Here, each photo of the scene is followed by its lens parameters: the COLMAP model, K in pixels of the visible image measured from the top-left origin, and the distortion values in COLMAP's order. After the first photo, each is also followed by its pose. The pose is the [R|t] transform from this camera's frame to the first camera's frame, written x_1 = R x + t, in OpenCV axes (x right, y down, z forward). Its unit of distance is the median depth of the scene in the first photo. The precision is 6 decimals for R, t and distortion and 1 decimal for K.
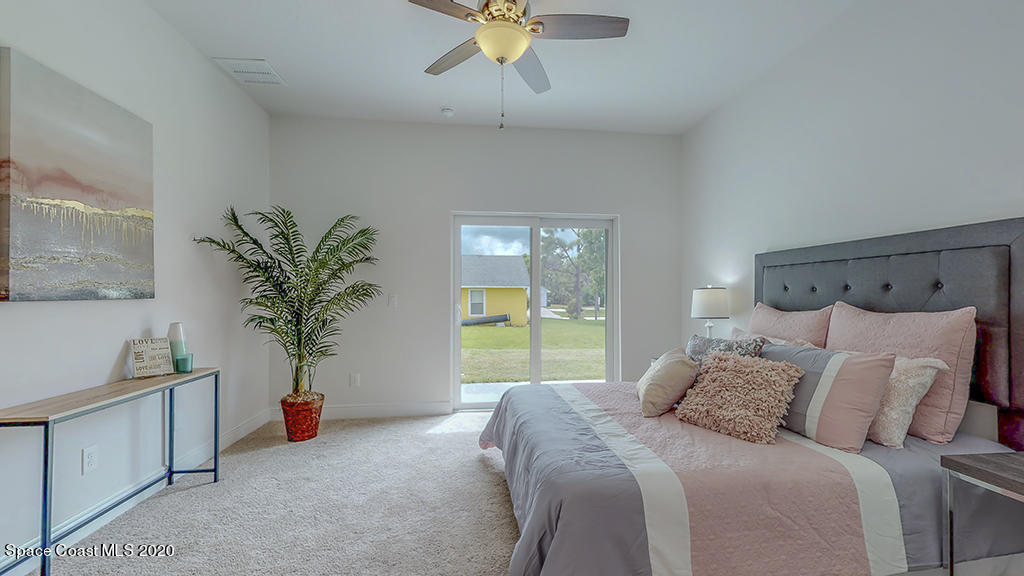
lens RADIAL K [[391.2, 0, 510.0], [0, 391.2, 291.7], [0, 0, 1]] dist [0.000767, -0.000312]
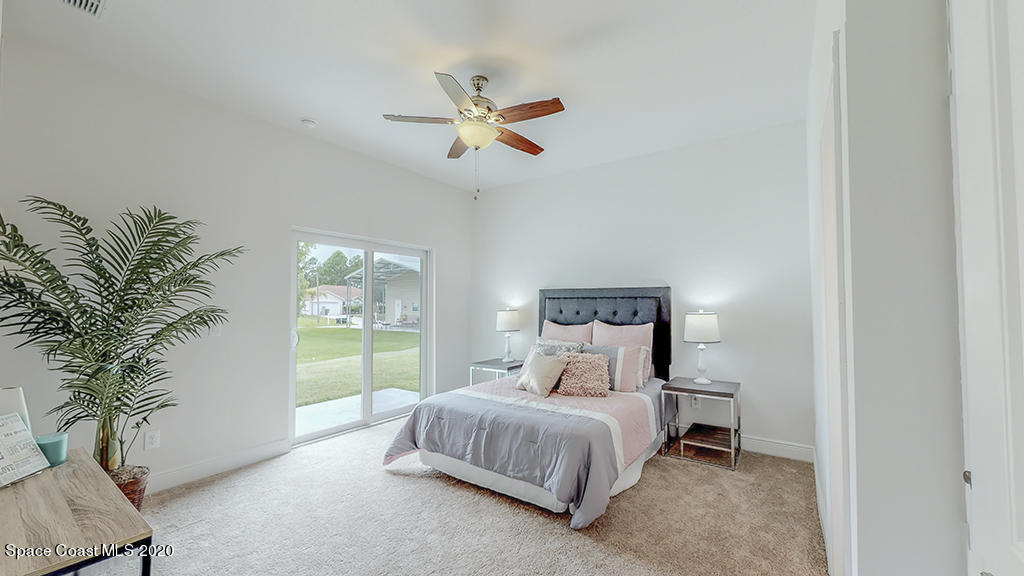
lens RADIAL K [[391.2, 0, 511.1], [0, 391.2, 288.7], [0, 0, 1]] dist [0.000767, -0.000312]
pose [[0.676146, 0.027504, 0.736254, -0.740894], [-0.006858, 0.999495, -0.031040, -0.058220], [-0.736736, 0.015938, 0.675993, 0.015448]]
